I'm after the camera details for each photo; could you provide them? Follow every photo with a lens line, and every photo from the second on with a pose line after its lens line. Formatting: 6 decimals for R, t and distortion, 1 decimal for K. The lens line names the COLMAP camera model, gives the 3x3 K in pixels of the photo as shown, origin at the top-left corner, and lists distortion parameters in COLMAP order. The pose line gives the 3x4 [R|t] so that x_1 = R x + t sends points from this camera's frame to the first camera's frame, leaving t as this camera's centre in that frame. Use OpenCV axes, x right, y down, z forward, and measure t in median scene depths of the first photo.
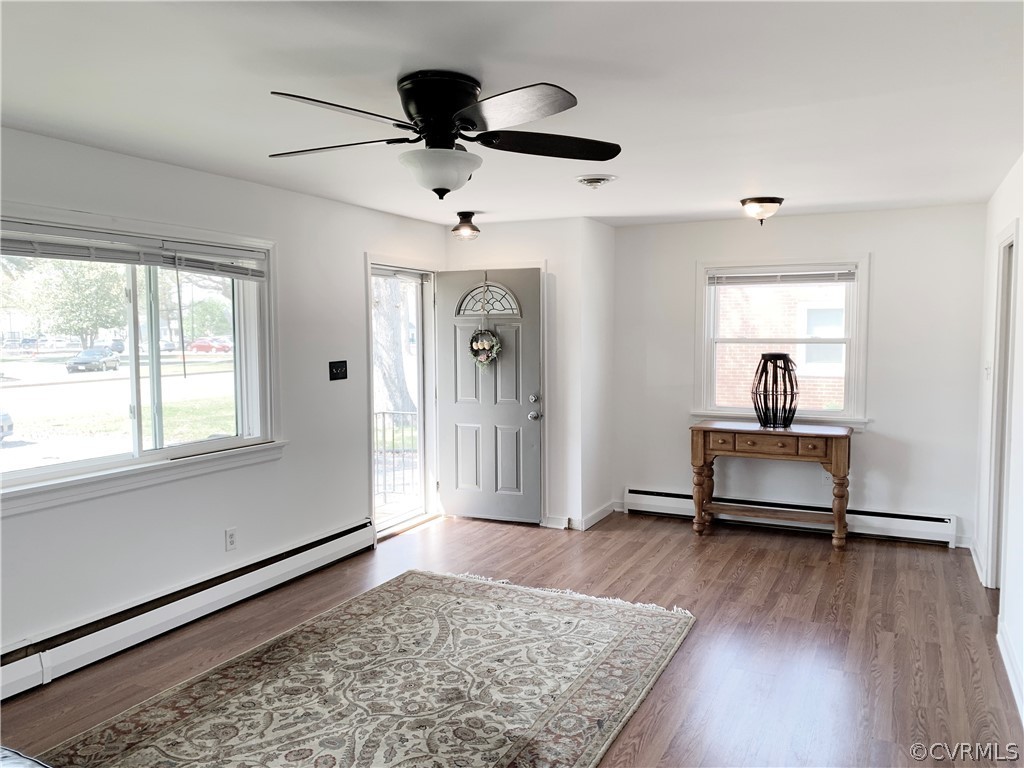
lens RADIAL K [[775.3, 0, 512.0], [0, 775.3, 384.0], [0, 0, 1]] dist [-0.000178, -0.001582]
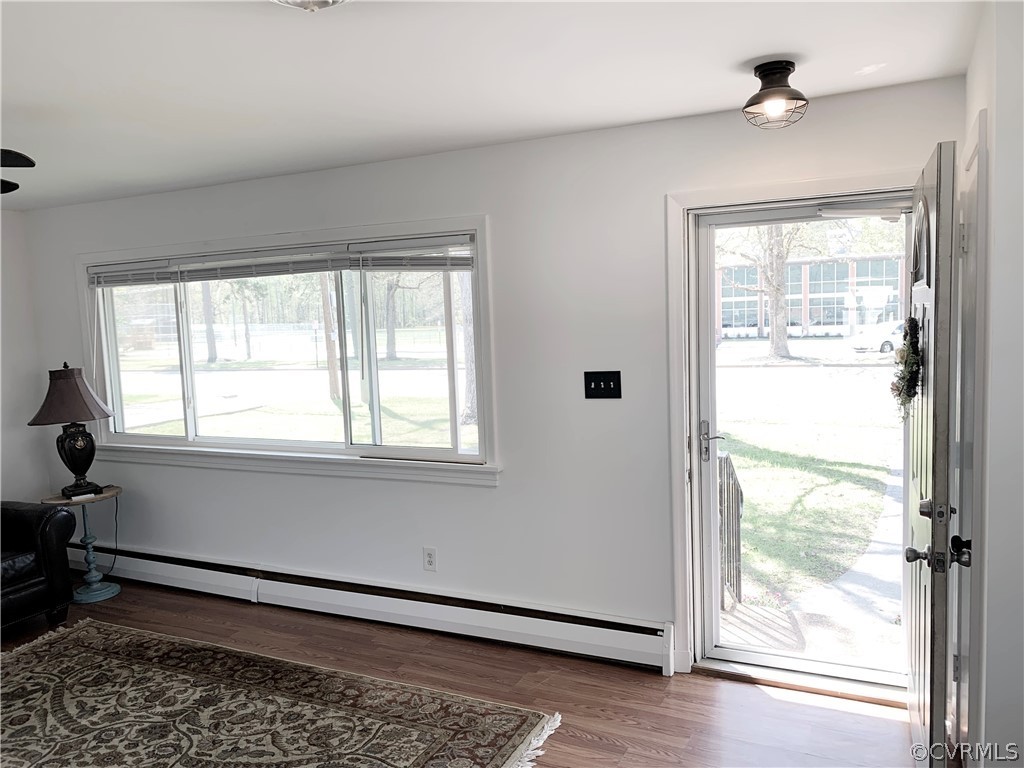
lens RADIAL K [[767.2, 0, 512.0], [0, 767.2, 384.0], [0, 0, 1]] dist [0.080138, -0.090081]
pose [[0.016230, 0.077631, -0.996850, 0.556269], [-0.046568, 0.995958, 0.076803, -0.083026], [0.998783, 0.045175, 0.019780, 1.128134]]
